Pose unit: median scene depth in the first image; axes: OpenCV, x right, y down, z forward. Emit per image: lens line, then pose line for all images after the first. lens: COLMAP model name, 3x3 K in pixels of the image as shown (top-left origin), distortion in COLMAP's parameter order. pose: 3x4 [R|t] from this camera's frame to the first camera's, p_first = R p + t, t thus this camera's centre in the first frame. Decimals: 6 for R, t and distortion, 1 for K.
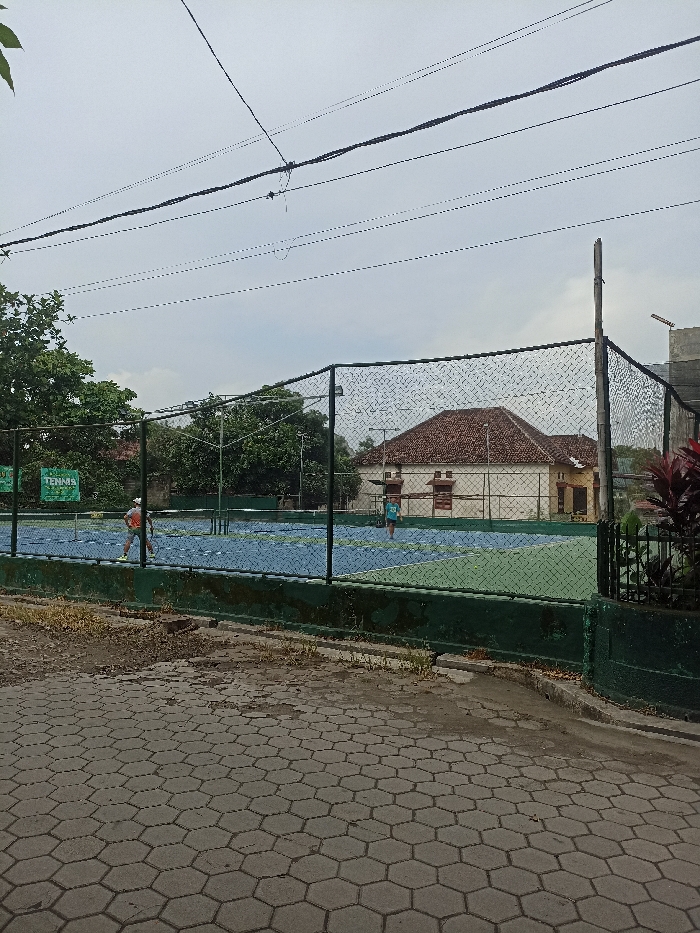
lens RADIAL K [[681.0, 0, 349.7], [0, 681.0, 472.4], [0, 0, 1]] dist [0.054850, -0.058921]
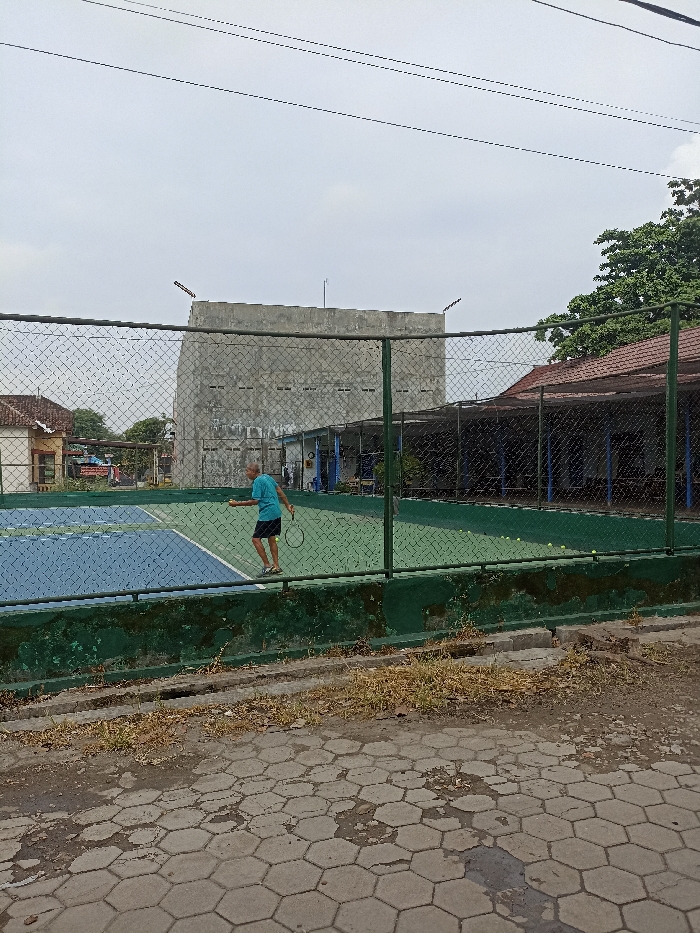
lens RADIAL K [[681.0, 0, 353.7], [0, 681.0, 465.7], [0, 0, 1]] dist [0.054850, -0.058921]
pose [[0.595795, -0.027448, 0.802667, -0.159515], [-0.003303, 0.999324, 0.036625, 0.003094], [-0.803130, -0.024472, 0.595302, 0.130991]]
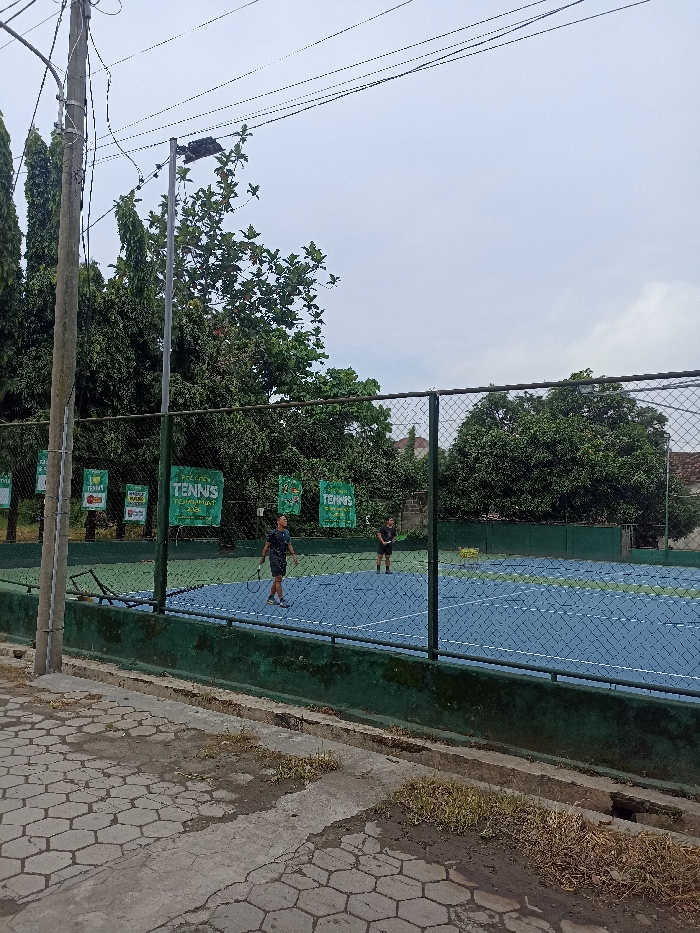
lens RADIAL K [[681.0, 0, 341.9], [0, 681.0, 465.0], [0, 0, 1]] dist [0.054850, -0.058921]
pose [[0.999600, 0.013733, -0.024720, -0.352962], [-0.014655, 0.999189, -0.037495, 0.002858], [0.024185, 0.037843, 0.998991, 0.254900]]
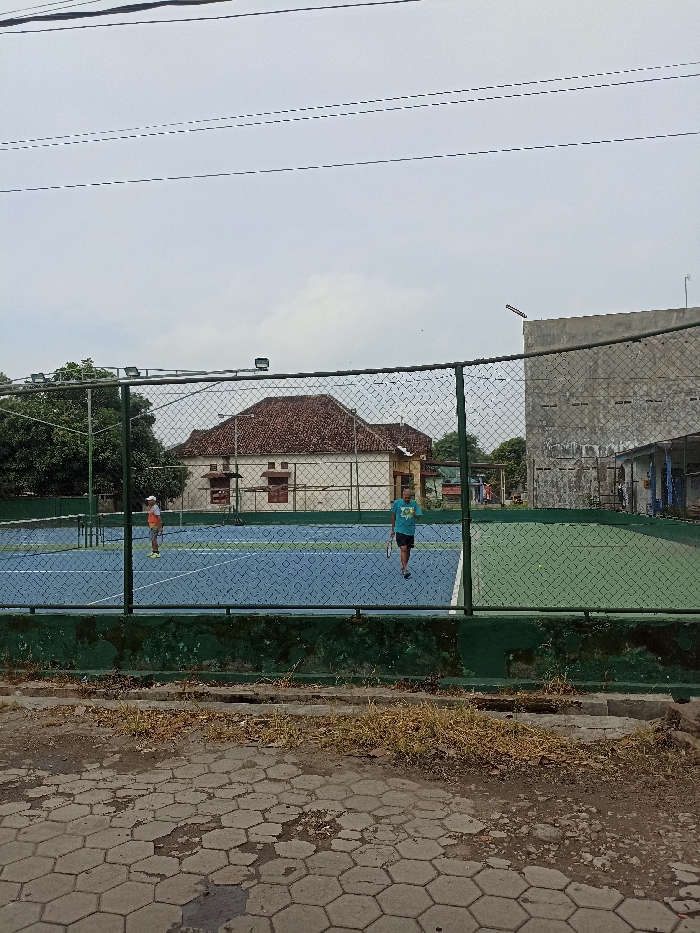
lens RADIAL K [[681.0, 0, 350.6], [0, 681.0, 465.9], [0, 0, 1]] dist [0.054850, -0.058921]
pose [[0.928681, -0.022640, 0.370187, -0.117832], [0.022424, 0.999737, 0.004888, 0.001145], [-0.370200, 0.003762, 0.928944, 0.096433]]
